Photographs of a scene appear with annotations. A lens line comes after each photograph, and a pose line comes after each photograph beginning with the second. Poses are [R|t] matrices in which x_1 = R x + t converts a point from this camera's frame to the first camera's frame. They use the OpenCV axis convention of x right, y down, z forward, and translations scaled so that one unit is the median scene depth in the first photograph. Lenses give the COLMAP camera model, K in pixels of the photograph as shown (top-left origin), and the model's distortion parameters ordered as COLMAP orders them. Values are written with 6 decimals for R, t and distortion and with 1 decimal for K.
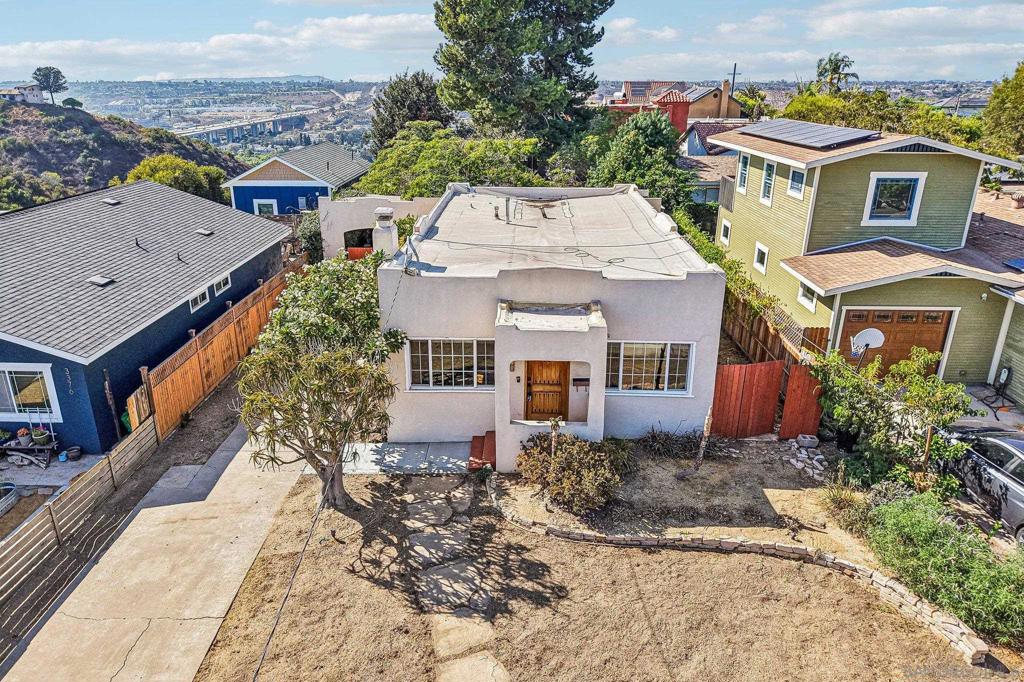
lens RADIAL K [[685.6, 0, 509.3], [0, 685.6, 338.6], [0, 0, 1]] dist [0.013742, -0.016536]
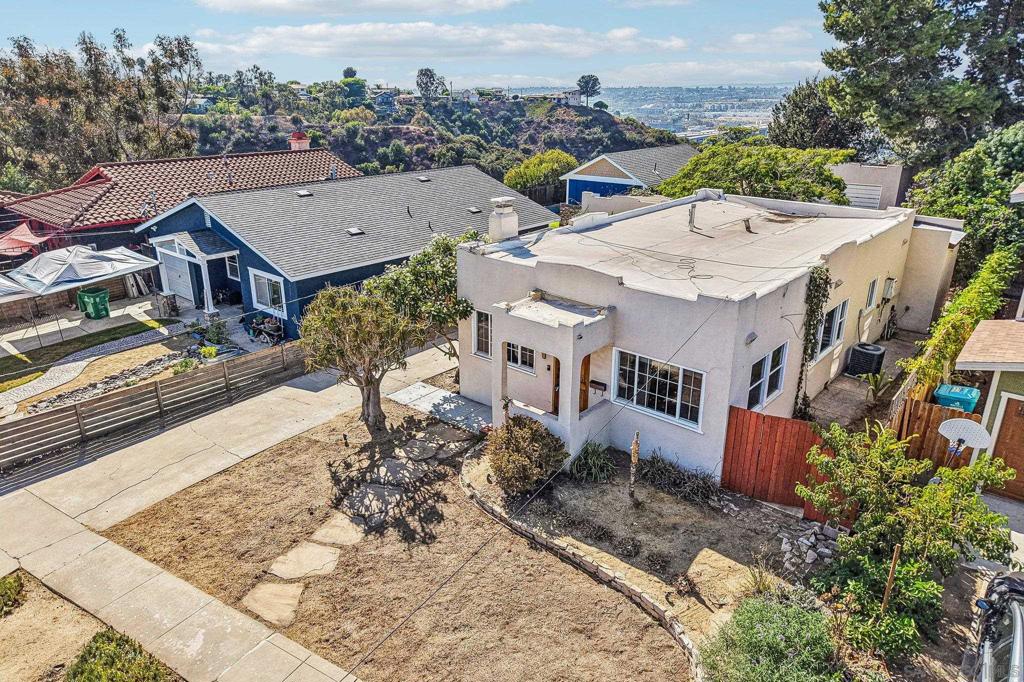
lens RADIAL K [[685.6, 0, 509.3], [0, 685.6, 338.6], [0, 0, 1]] dist [0.013742, -0.016536]
pose [[0.773438, 0.217126, -0.595524, 0.169555], [-0.221310, 0.972880, 0.067282, -0.011988], [0.593982, 0.079757, 0.800515, 0.033613]]
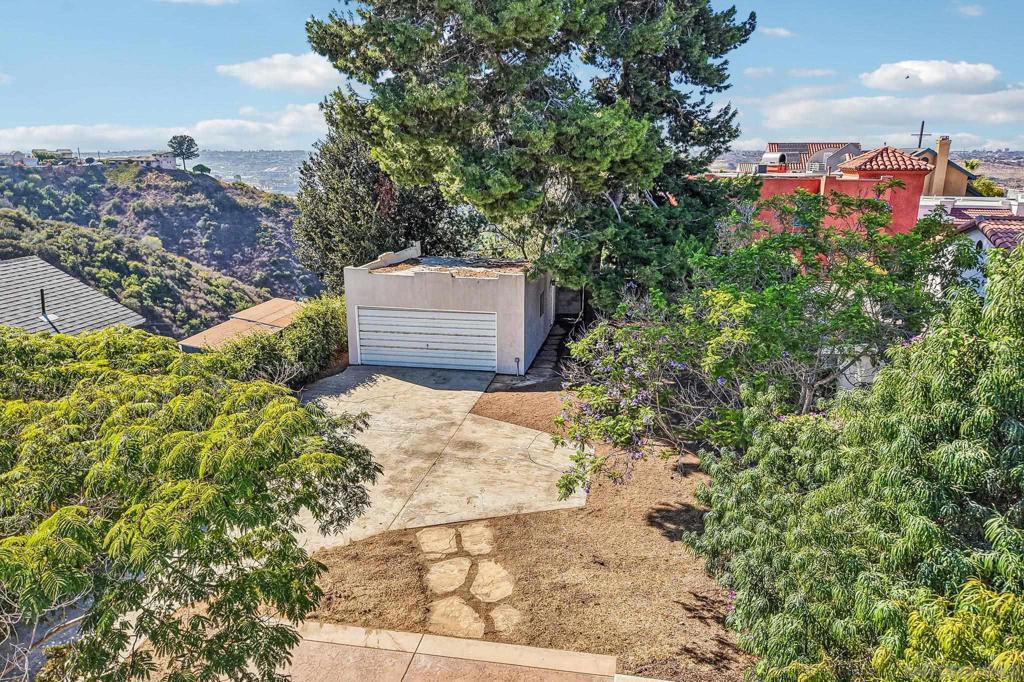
lens RADIAL K [[685.6, 0, 509.3], [0, 685.6, 338.6], [0, 0, 1]] dist [0.013742, -0.016536]
pose [[0.984682, 0.046763, -0.167973, 0.062612], [-0.061952, 0.994336, -0.086354, -0.184610], [0.162984, 0.095437, 0.982002, 0.542478]]
